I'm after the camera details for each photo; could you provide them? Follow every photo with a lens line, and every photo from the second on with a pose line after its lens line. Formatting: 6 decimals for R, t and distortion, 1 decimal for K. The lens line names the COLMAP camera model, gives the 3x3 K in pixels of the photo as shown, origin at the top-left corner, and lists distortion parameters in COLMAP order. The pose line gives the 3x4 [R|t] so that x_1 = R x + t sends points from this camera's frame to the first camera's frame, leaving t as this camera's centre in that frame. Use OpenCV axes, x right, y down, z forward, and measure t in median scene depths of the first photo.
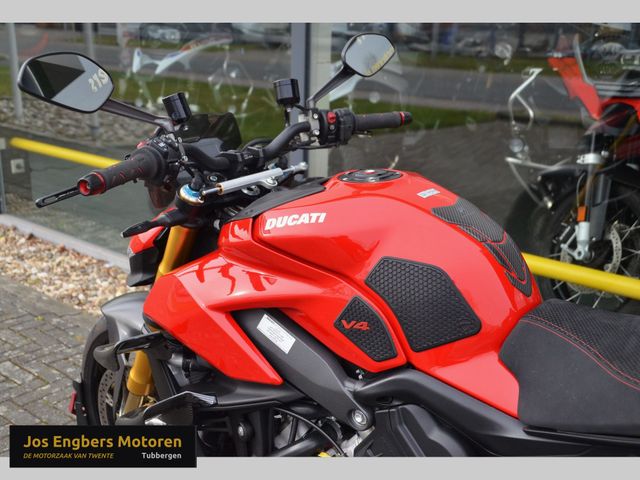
lens RADIAL K [[742.7, 0, 320.0], [0, 742.7, 240.0], [0, 0, 1]] dist [0.002292, 0.230462]
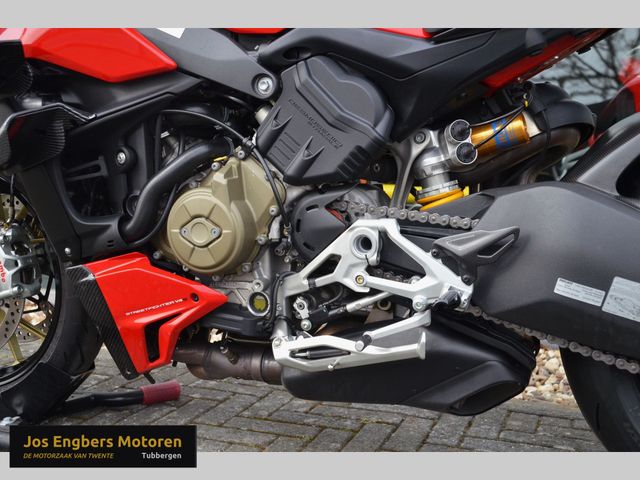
lens RADIAL K [[742.7, 0, 320.0], [0, 742.7, 240.0], [0, 0, 1]] dist [0.002292, 0.230462]
pose [[0.936932, -0.048562, 0.346122, -0.223467], [0.108026, 0.982048, -0.154637, 0.587234], [-0.332399, 0.182274, 0.925358, 0.104398]]
